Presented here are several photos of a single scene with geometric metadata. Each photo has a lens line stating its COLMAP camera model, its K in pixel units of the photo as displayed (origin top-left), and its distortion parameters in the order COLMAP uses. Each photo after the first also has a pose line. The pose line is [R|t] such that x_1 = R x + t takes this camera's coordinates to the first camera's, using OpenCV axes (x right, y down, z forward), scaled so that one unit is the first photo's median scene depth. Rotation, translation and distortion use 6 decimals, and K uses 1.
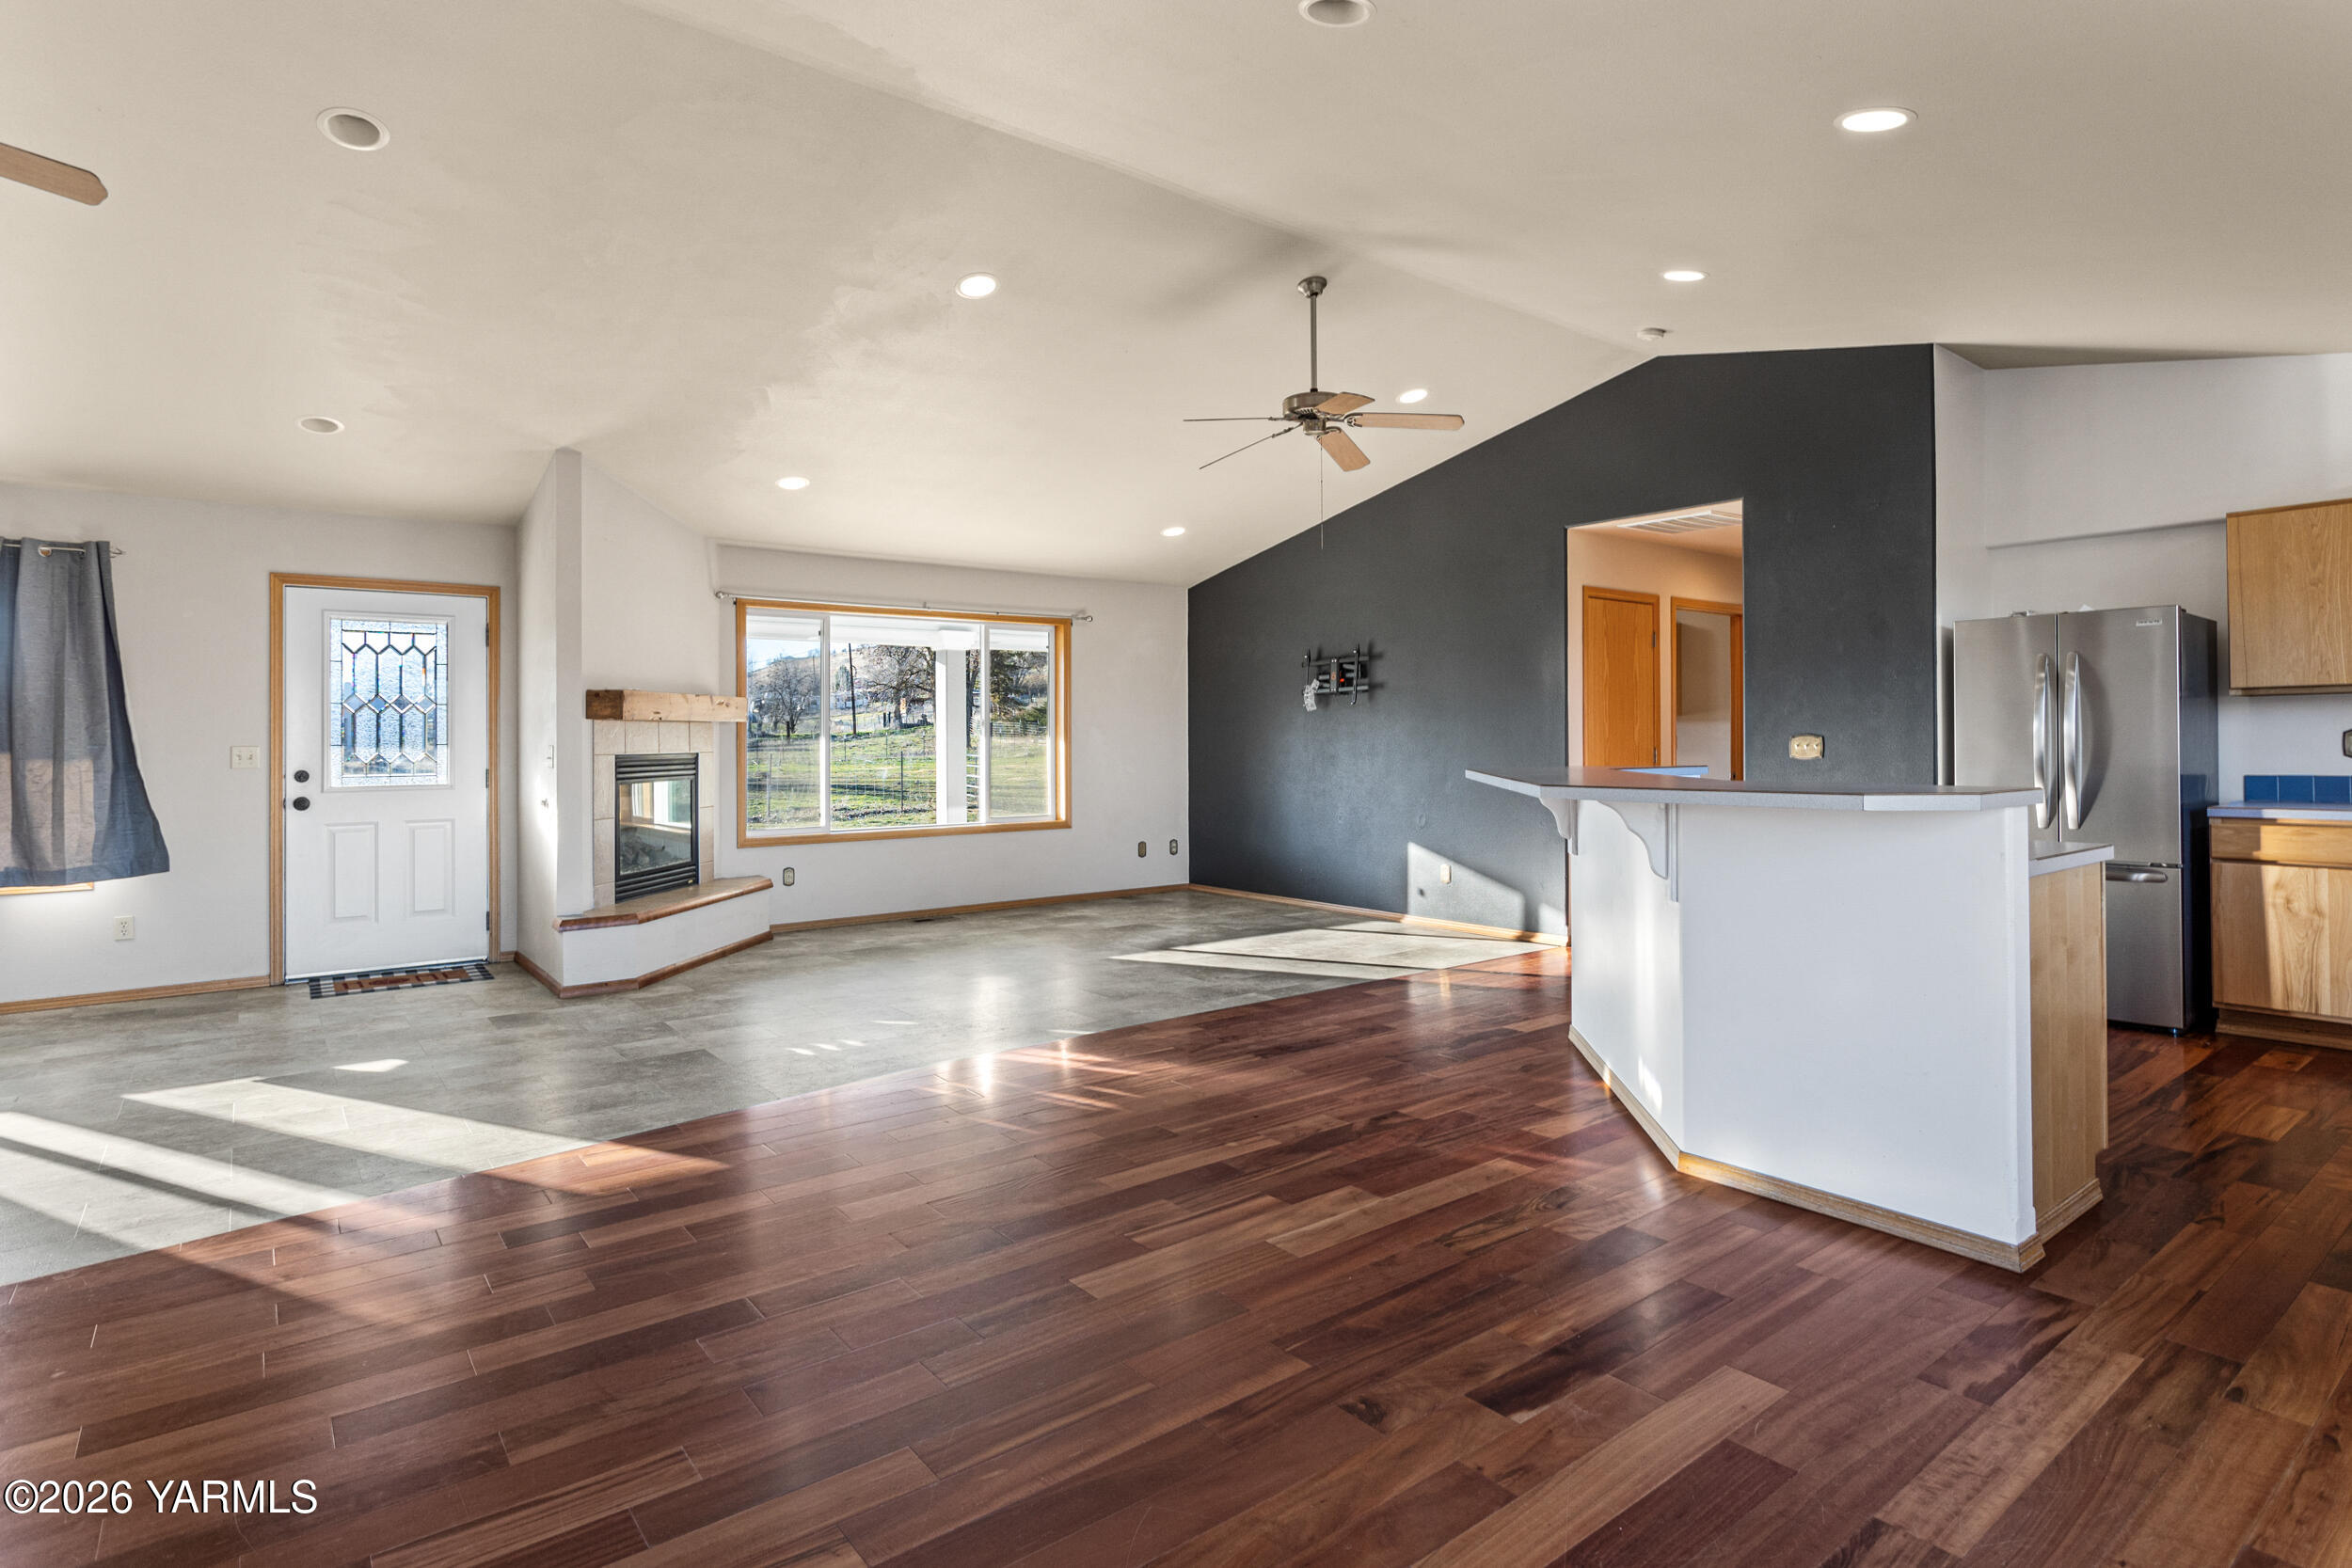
lens RADIAL K [[1221.7, 0, 1161.7], [0, 1221.7, 729.6], [0, 0, 1]] dist [-0.005431, 0.004176]
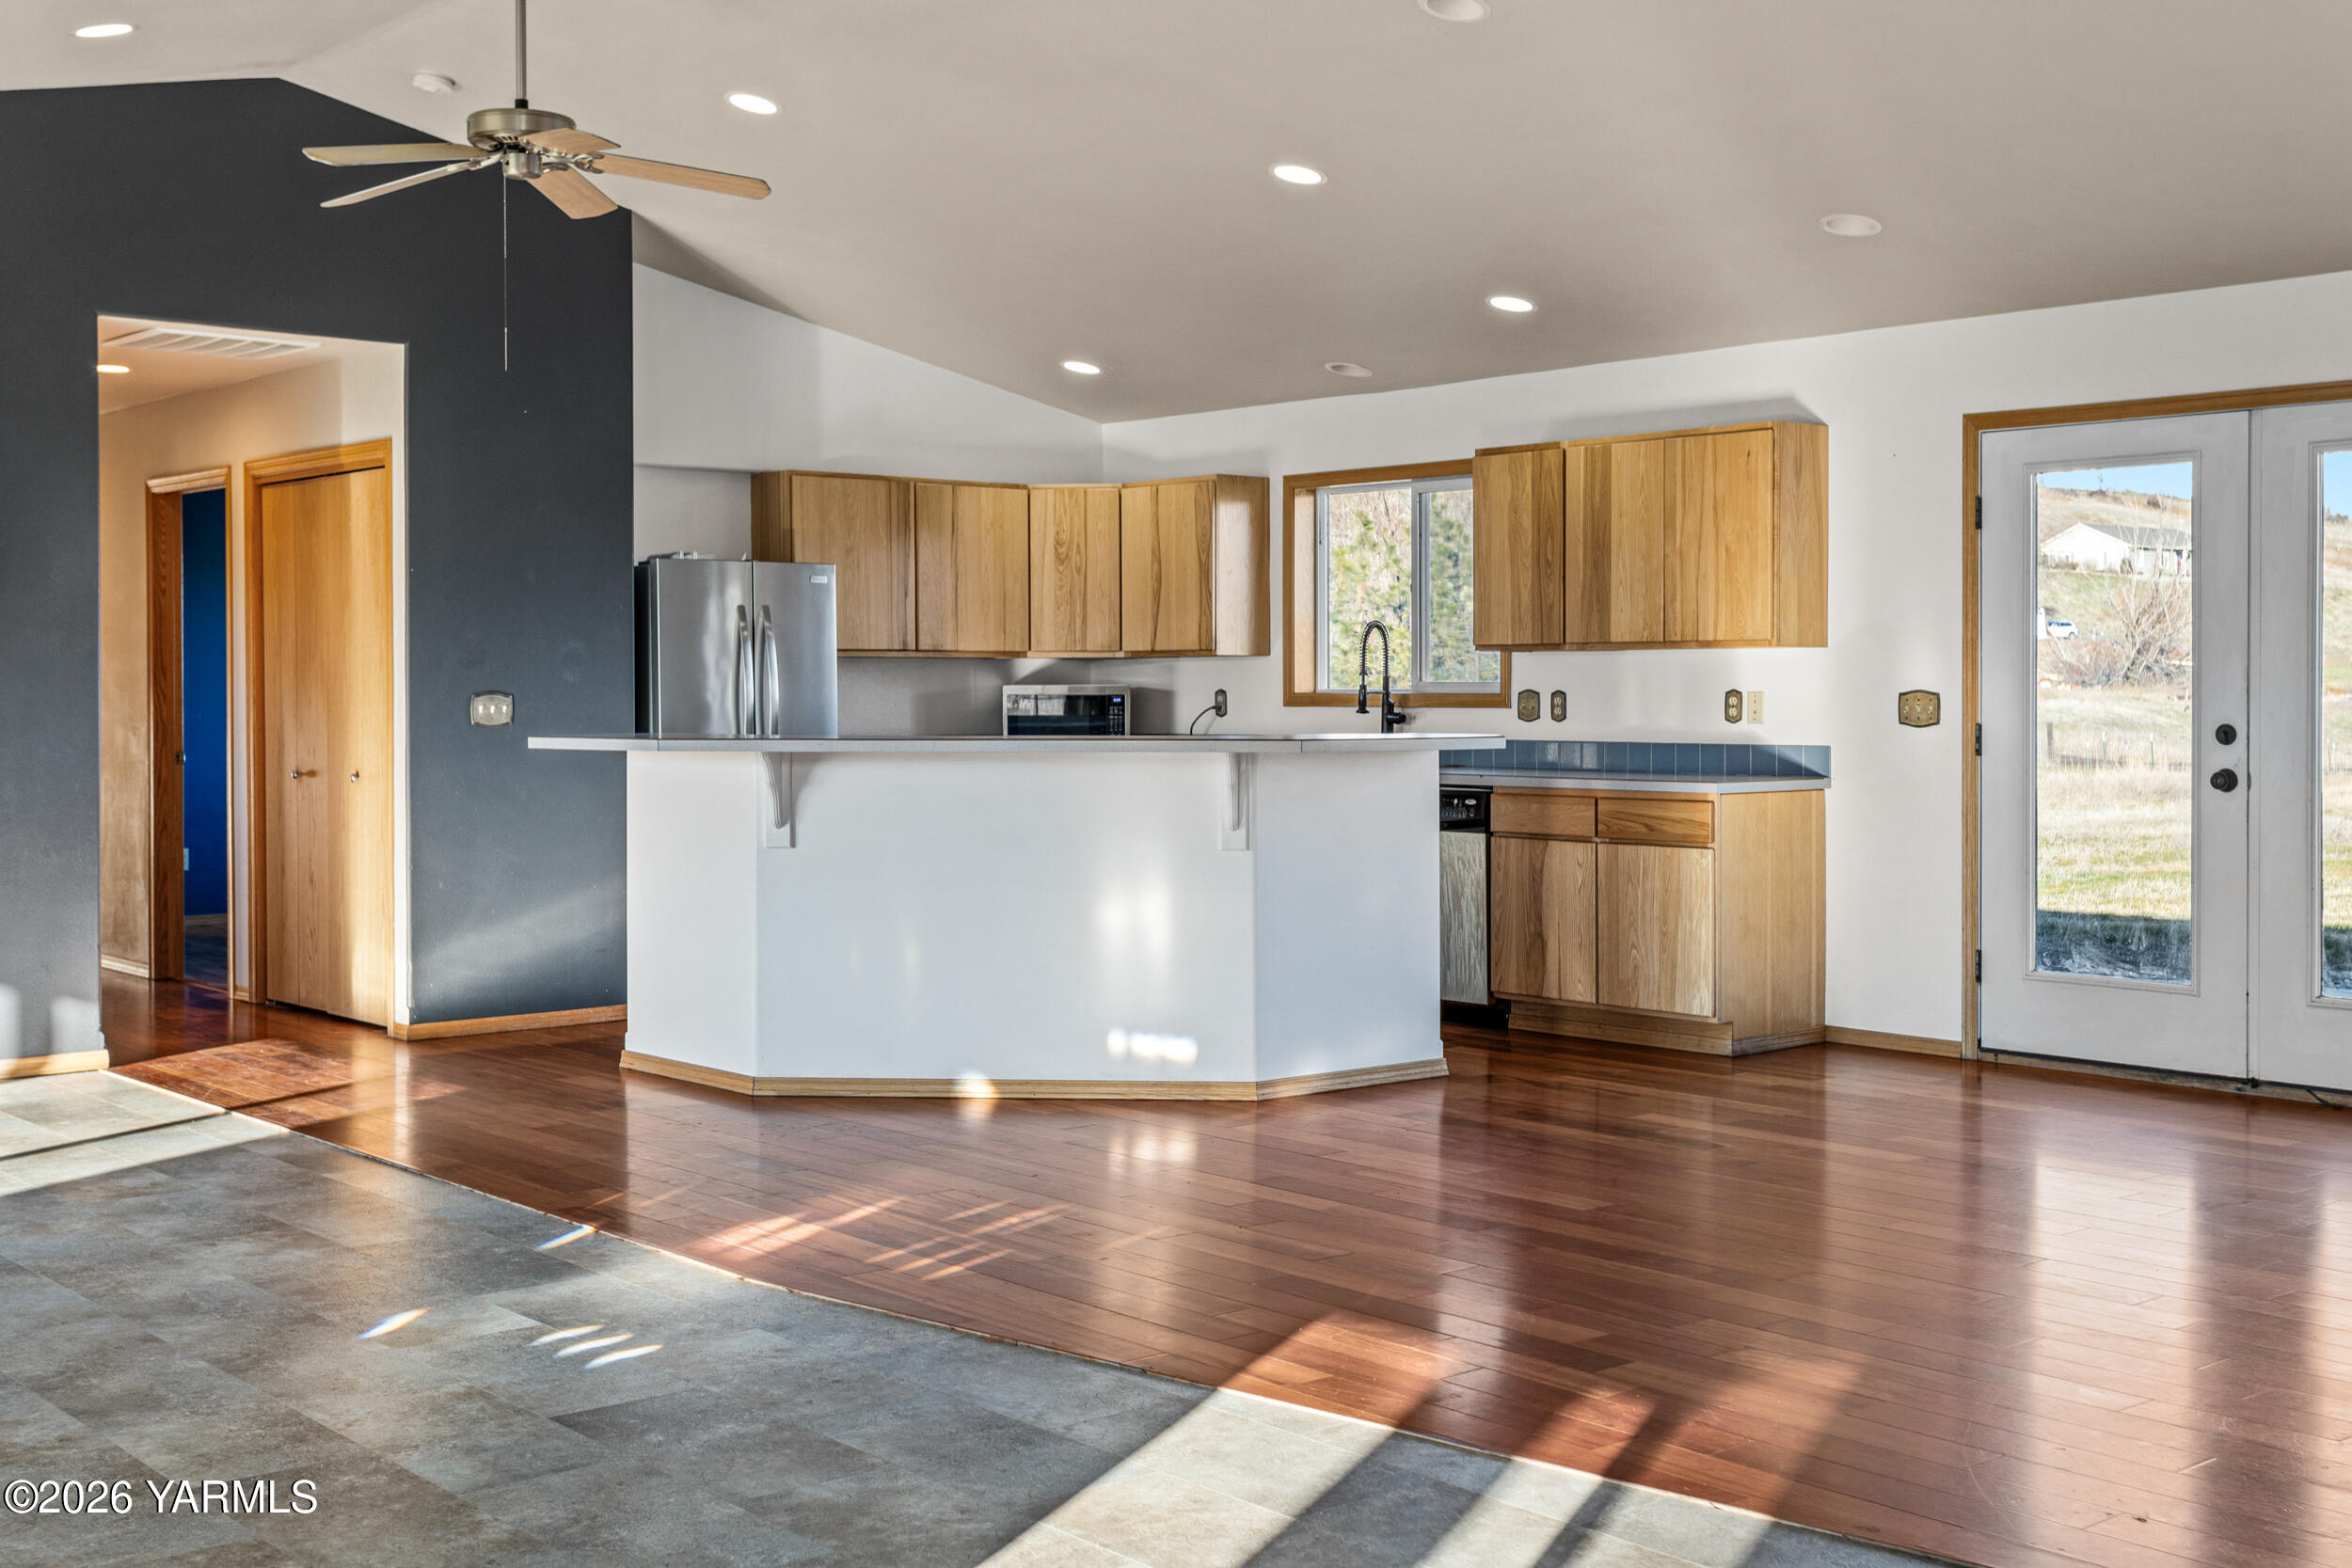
lens RADIAL K [[2617.5, 0, 1193.3], [0, 2617.5, 761.4], [0, 0, 1]] dist [-0.017748, 0.000000]
pose [[-0.052973, -0.016643, 0.998457, -1.130281], [-0.009469, 0.999825, 0.016163, 0.017343], [-0.998551, -0.008598, -0.053121, 0.719467]]
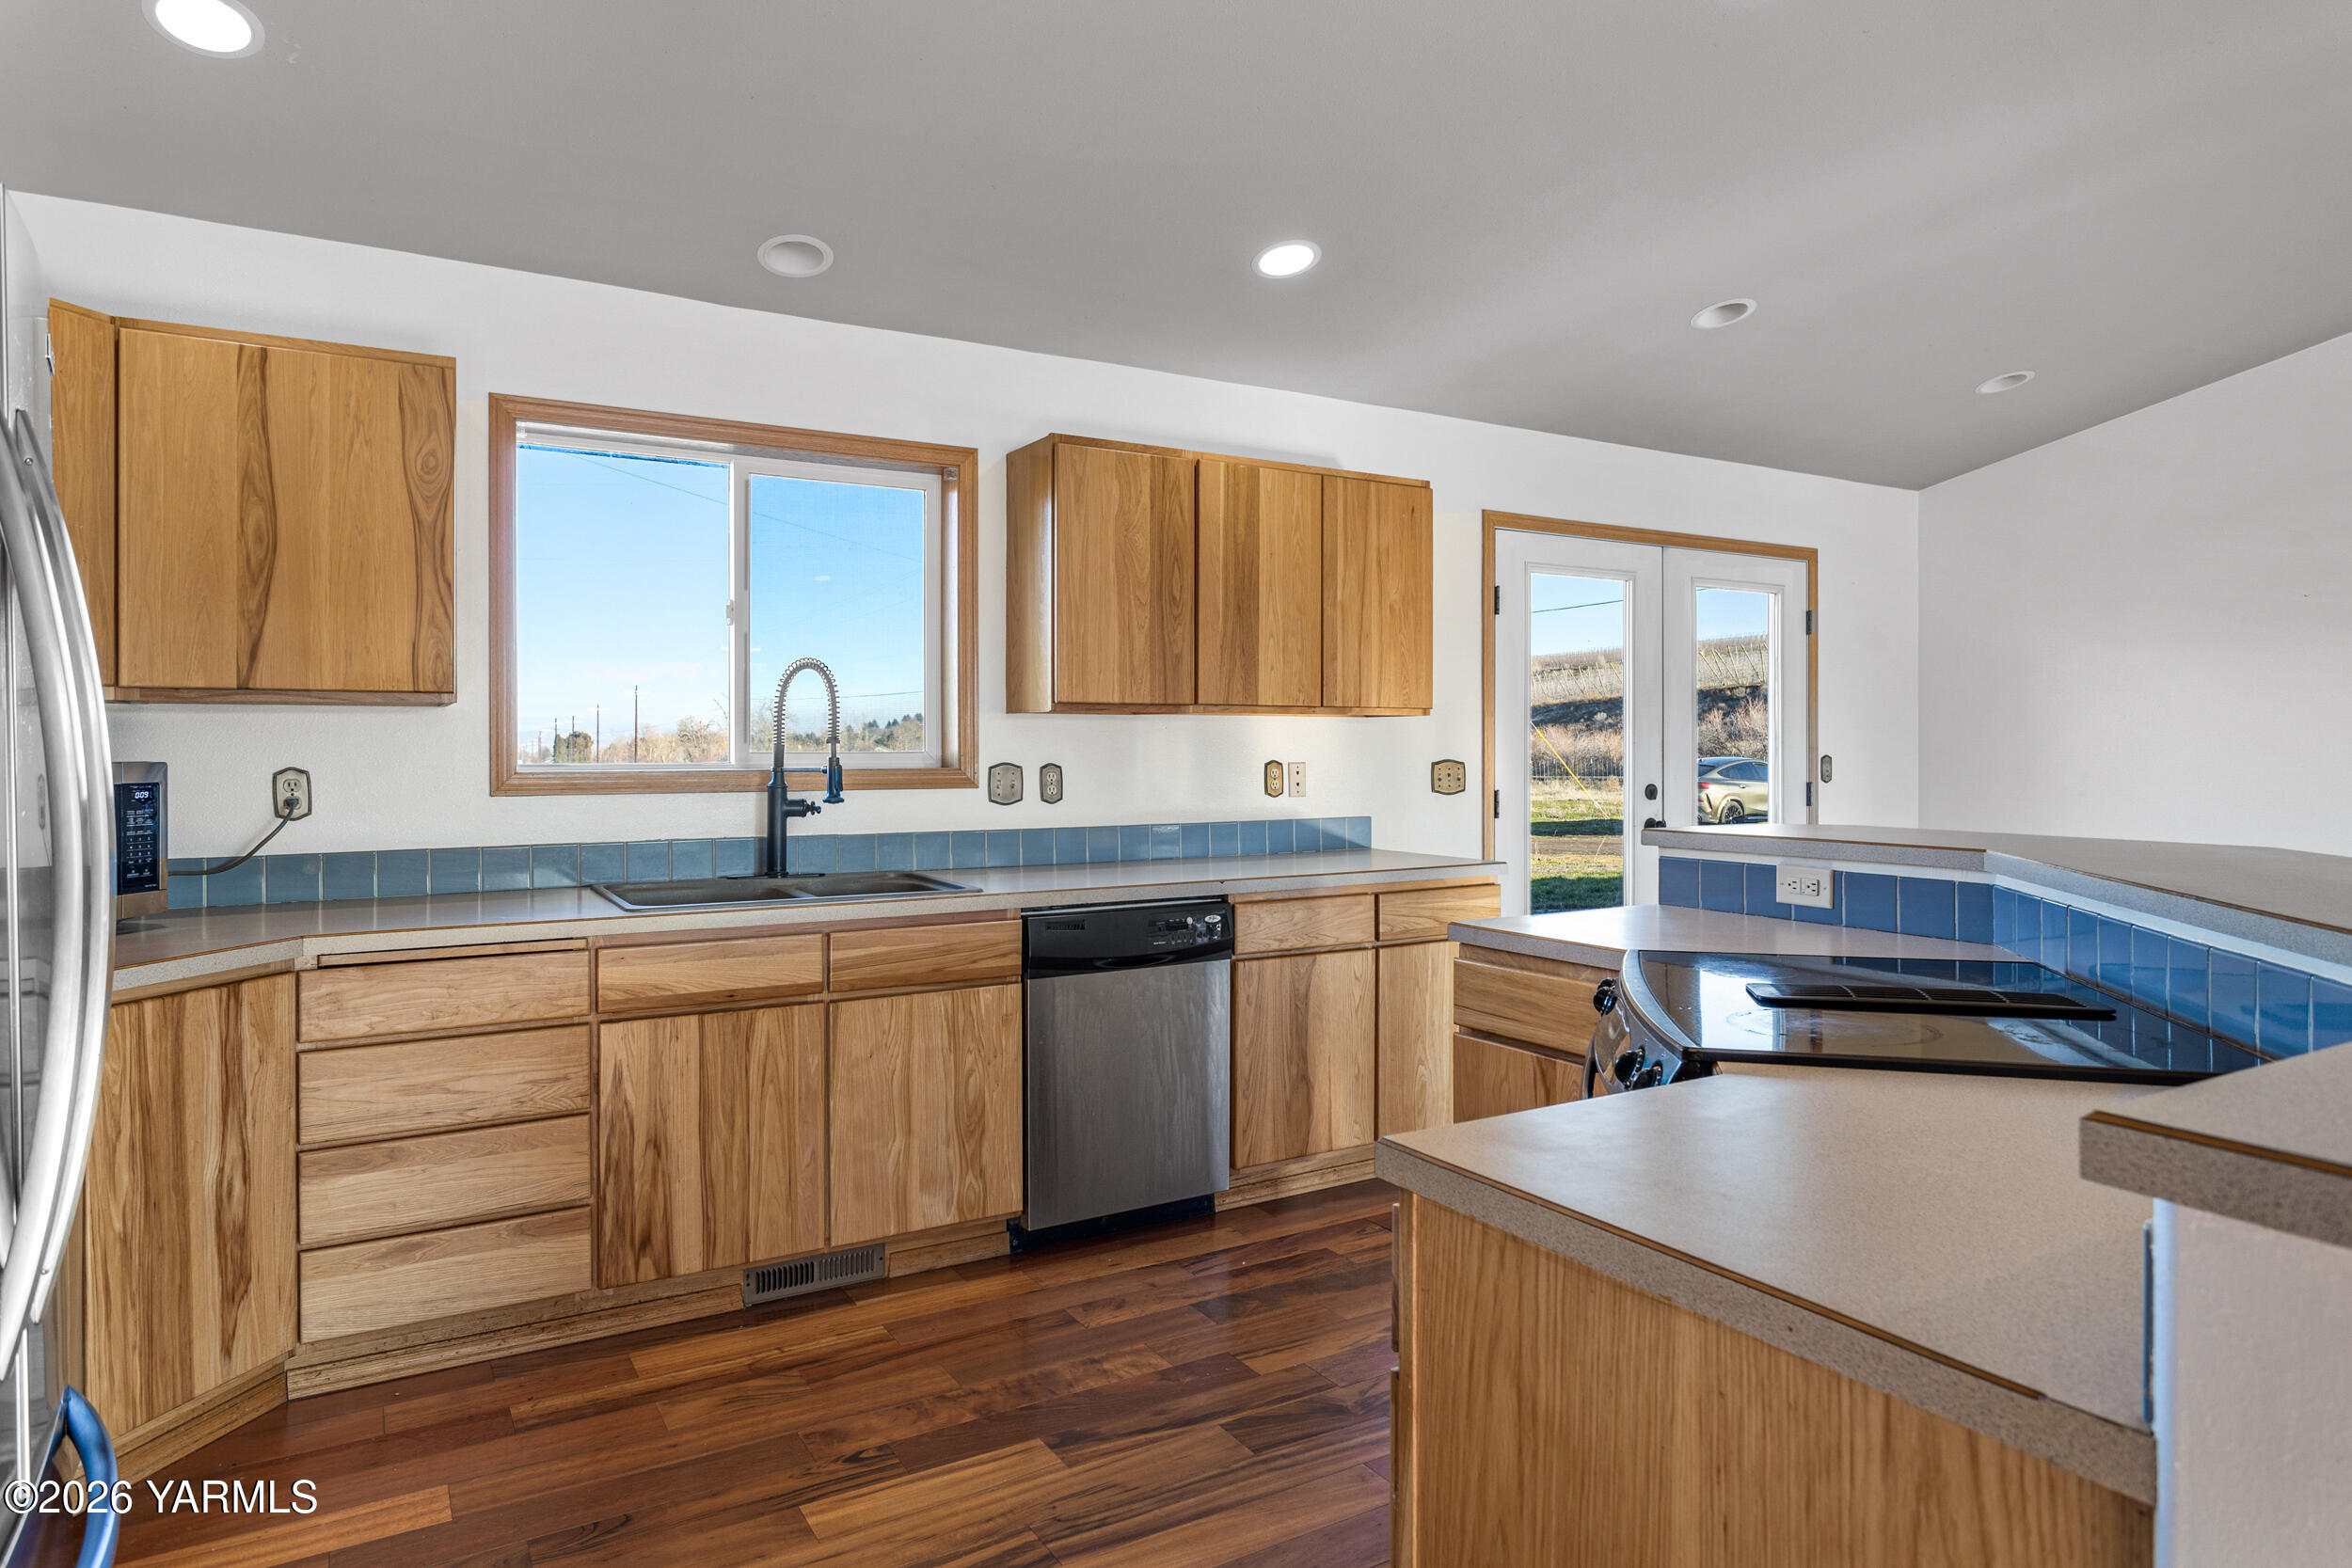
lens RADIAL K [[1380.4, 0, 1145.9], [0, 1380.4, 758.5], [0, 0, 1]] dist [-0.008221, 0.006036]
pose [[-0.991241, 0.010013, 0.131688, 0.497806], [0.009813, 0.999950, -0.002164, -0.005257], [-0.131703, -0.000852, -0.991289, 1.103817]]
